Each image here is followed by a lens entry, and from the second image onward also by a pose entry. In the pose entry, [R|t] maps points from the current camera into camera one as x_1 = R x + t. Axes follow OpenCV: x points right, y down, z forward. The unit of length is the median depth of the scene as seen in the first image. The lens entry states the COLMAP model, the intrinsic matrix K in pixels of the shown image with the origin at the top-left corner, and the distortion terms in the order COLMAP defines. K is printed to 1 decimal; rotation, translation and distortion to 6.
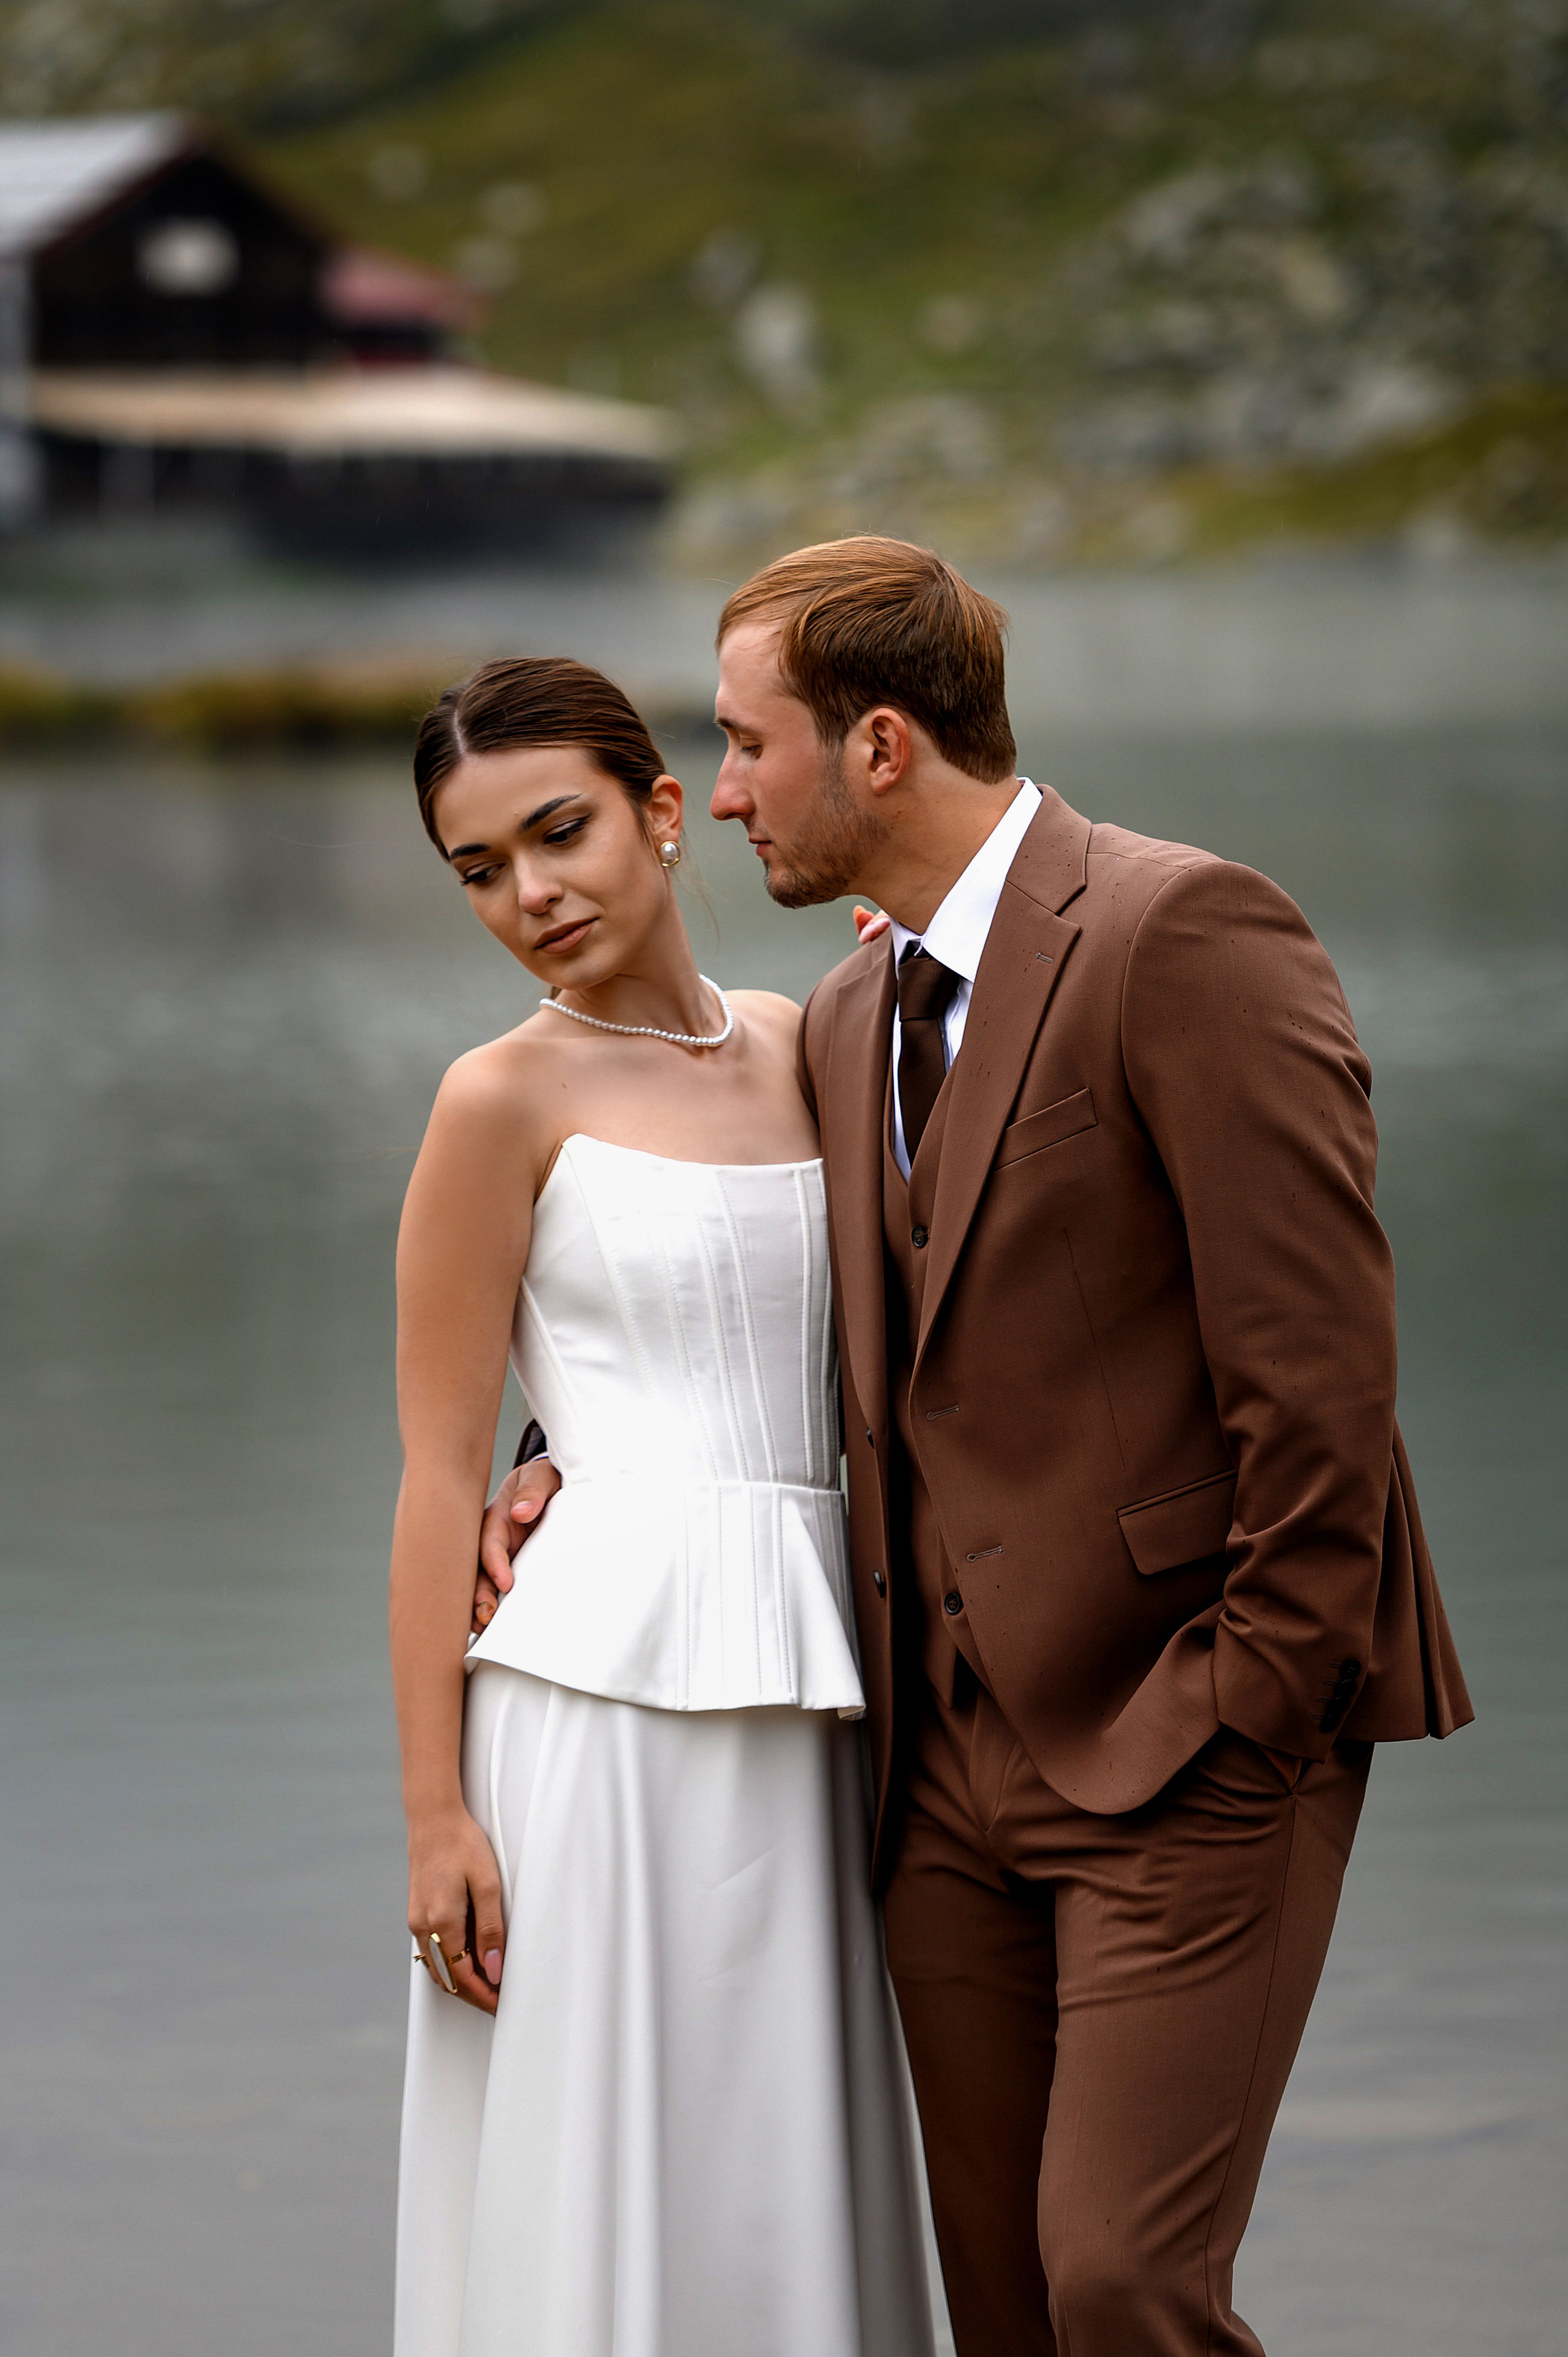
lens RADIAL K [[9089.2, 0, 784.0], [0, 9089.2, 1178.5], [0, 0, 1]] dist [-0.027978, -0.832443]
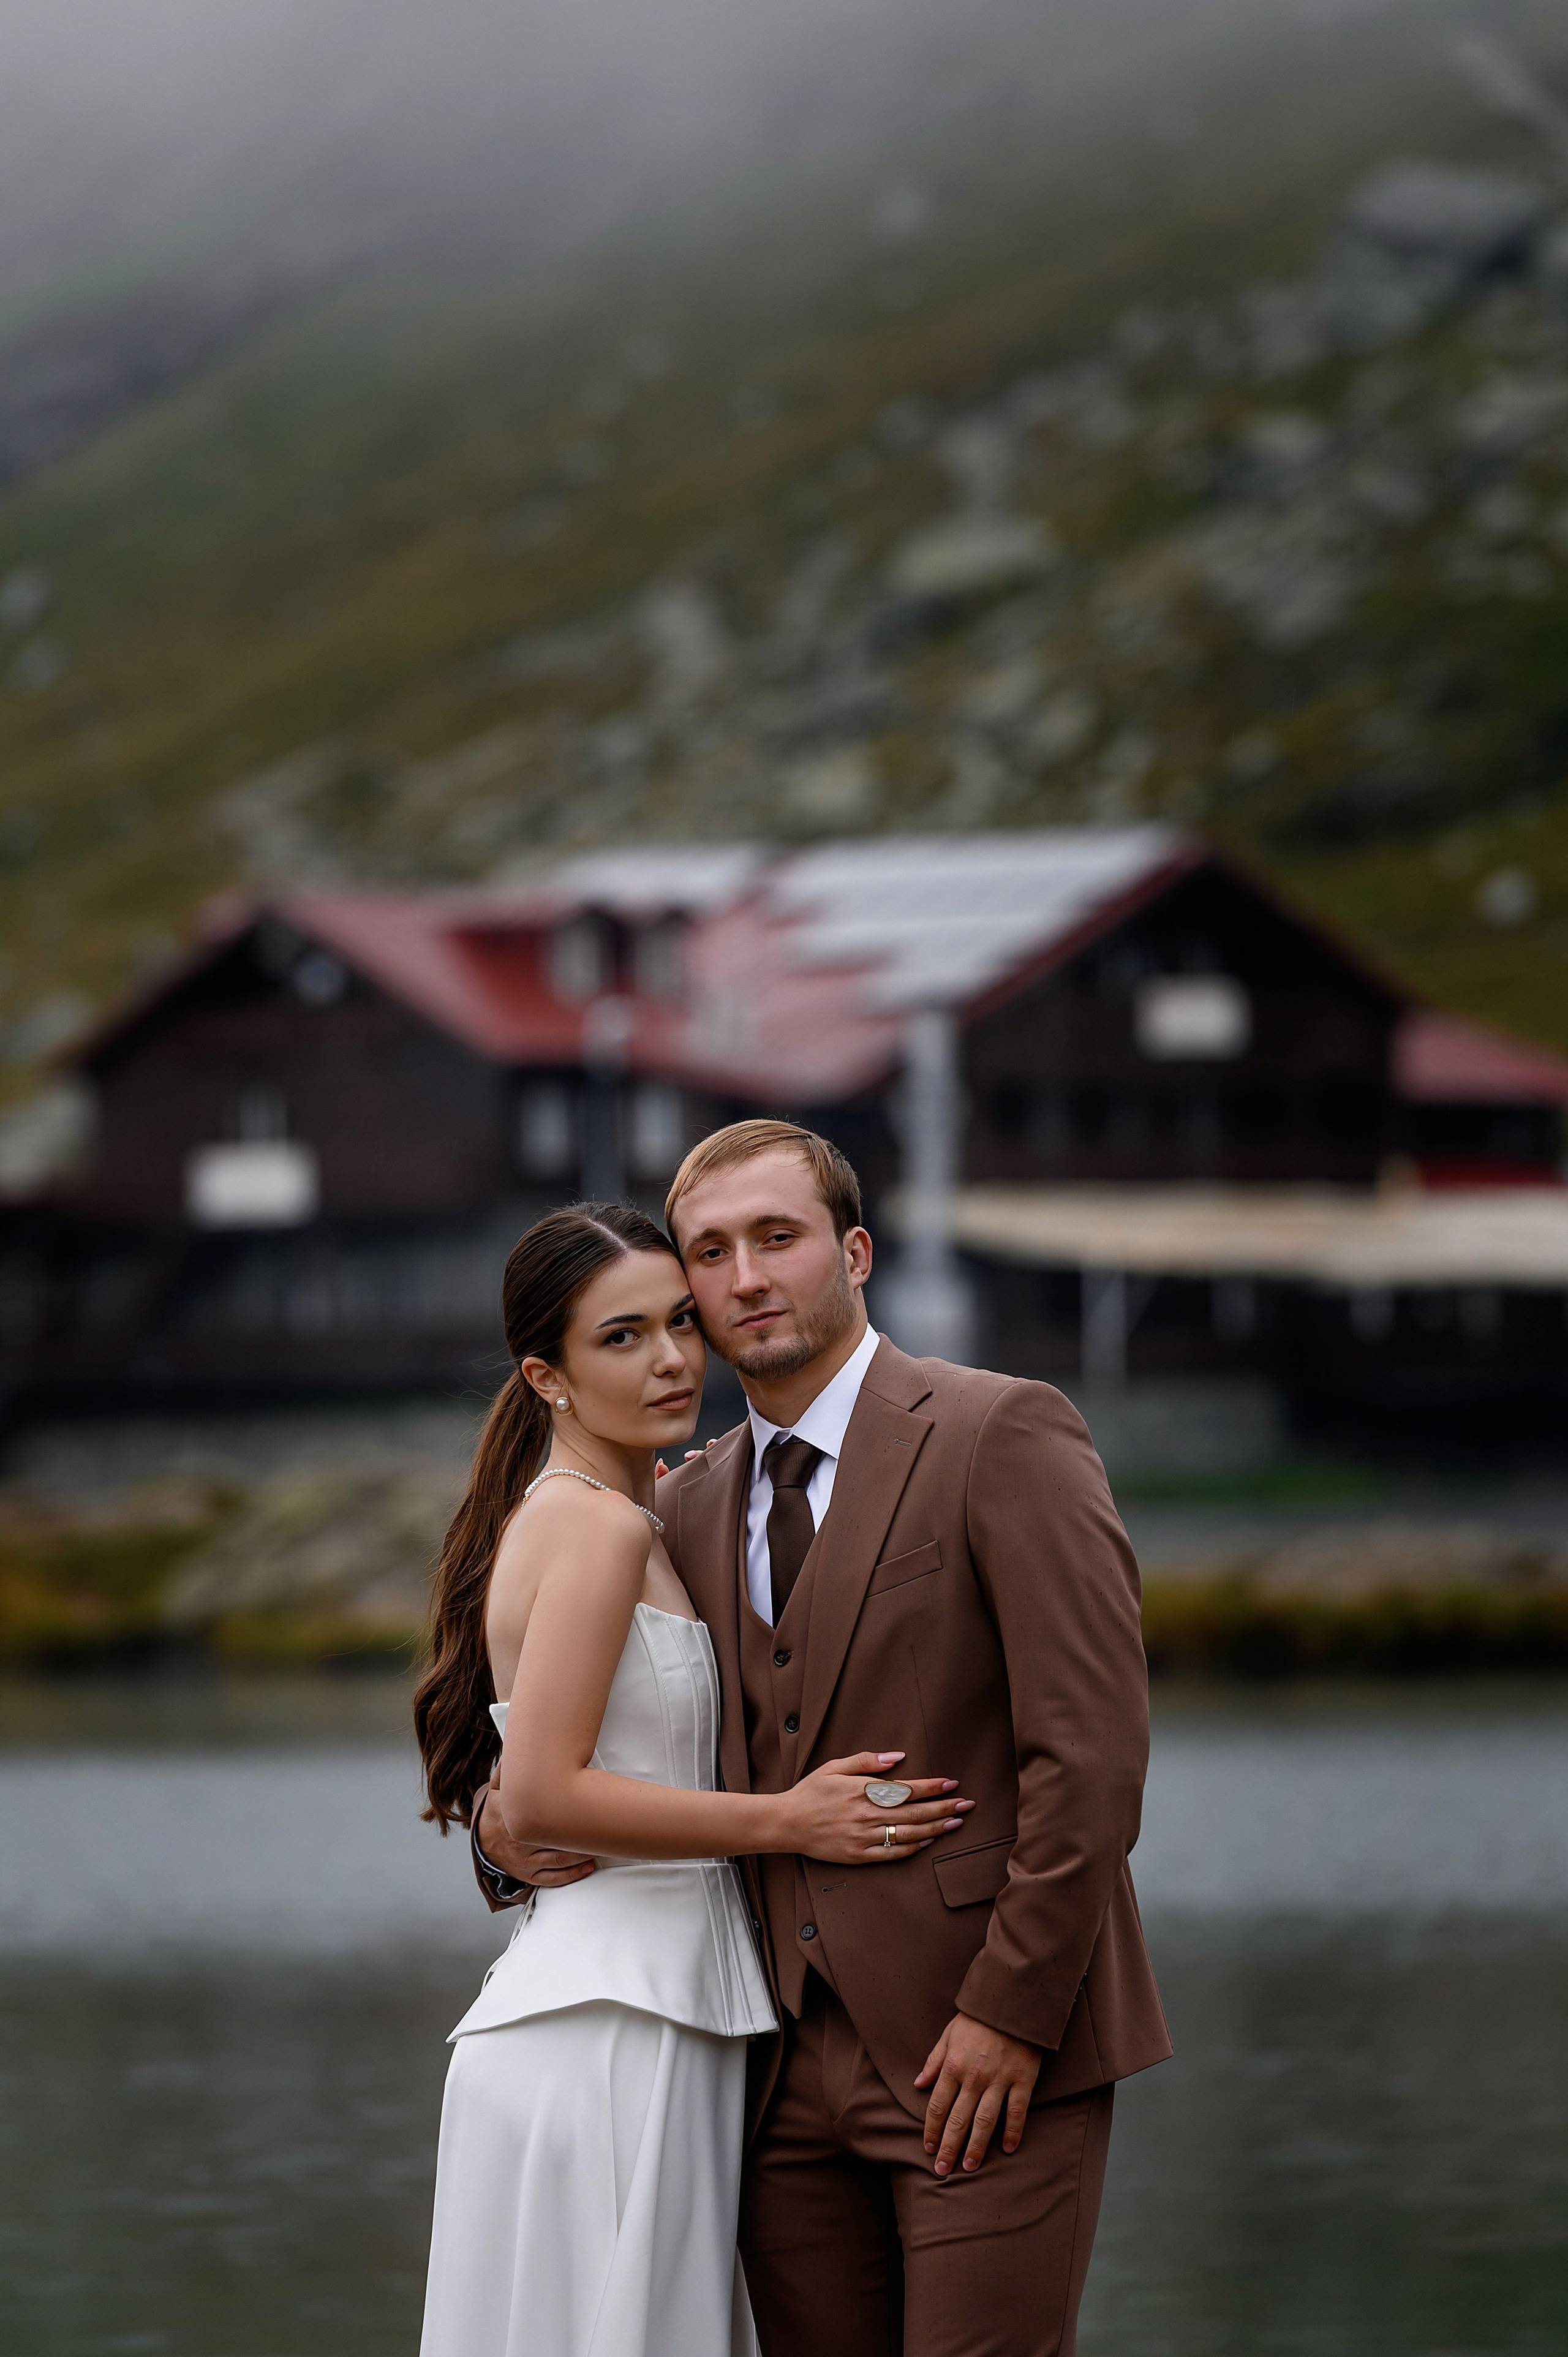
lens RADIAL K [[13321.7, 0, 784.0], [0, 13321.7, 1178.5], [0, 0, 1]] dist [2.179838, -176.849442]
pose [[0.994972, 0.001358, -0.100146, 0.018553], [-0.010278, 0.996014, -0.088603, 0.010153], [0.099627, 0.089187, 0.991020, -0.096197]]
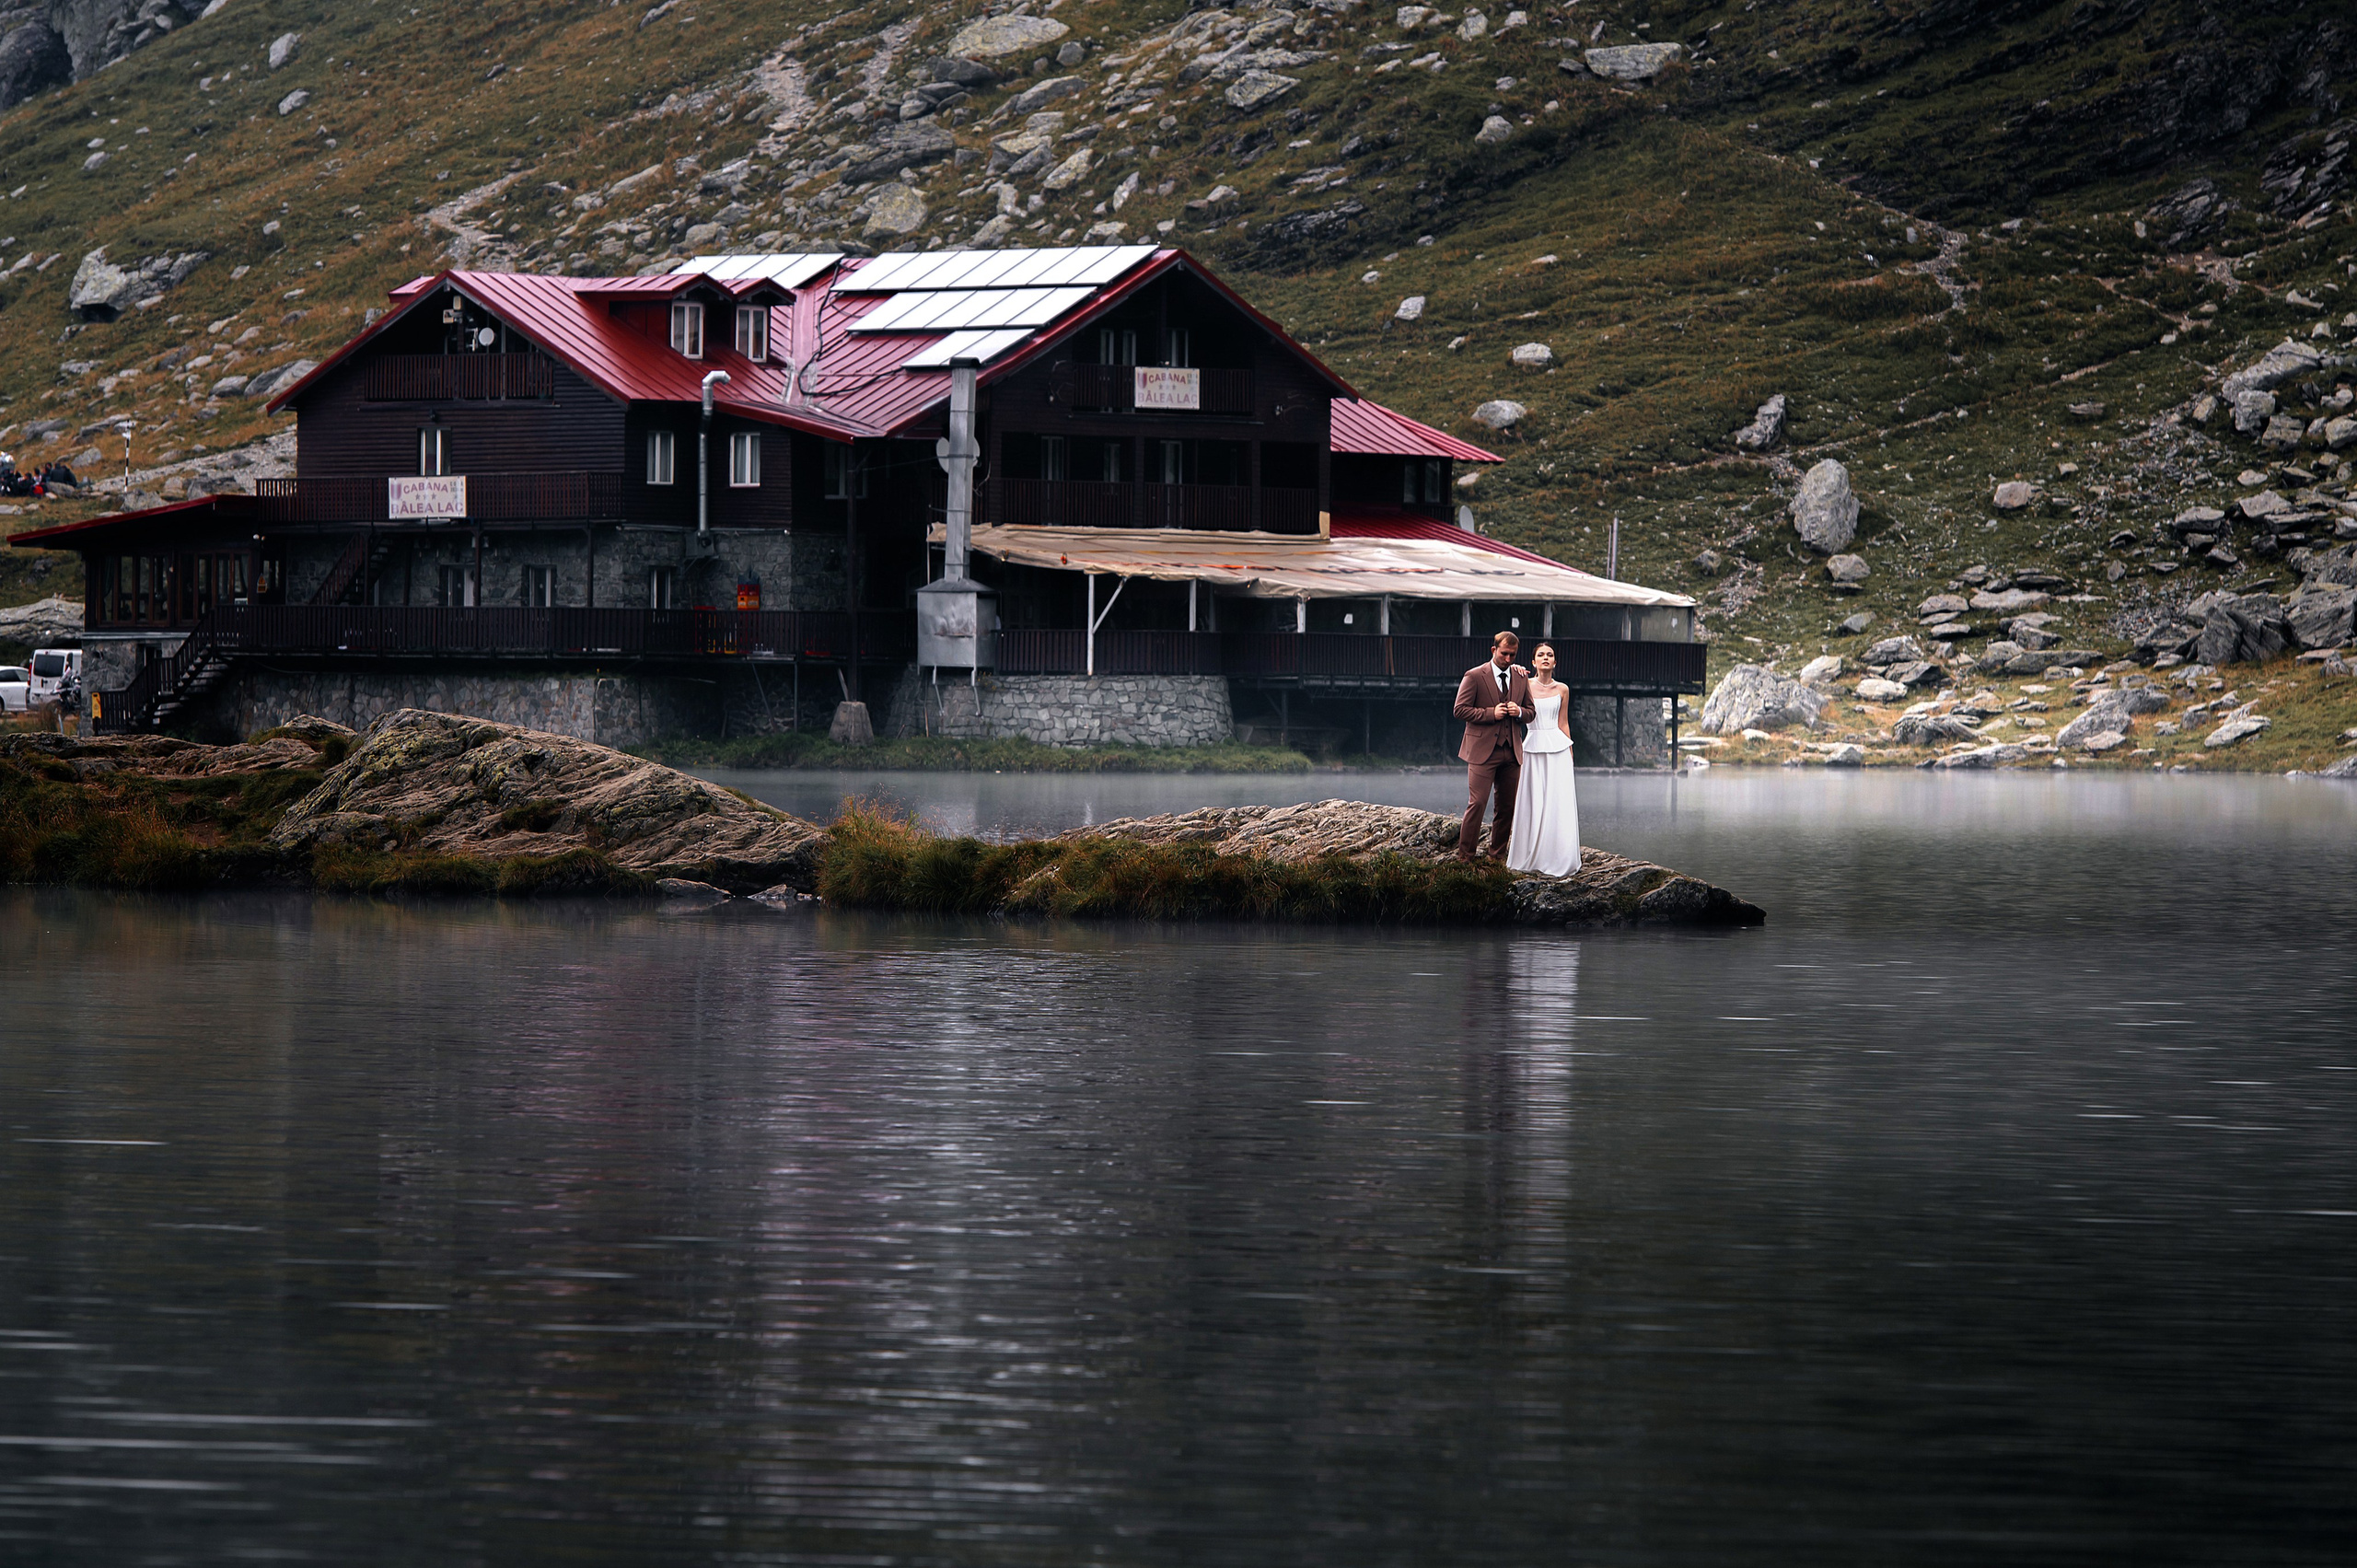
lens RADIAL K [[9715.0, 0, 1178.5], [0, 9715.0, 784.0], [0, 0, 1]] dist [-0.066572, 0.528361]
pose [[0.997131, 0.035450, -0.066887, 0.004831], [-0.039660, 0.997243, -0.062711, -0.002939], [0.064480, 0.065184, 0.995788, 0.089152]]
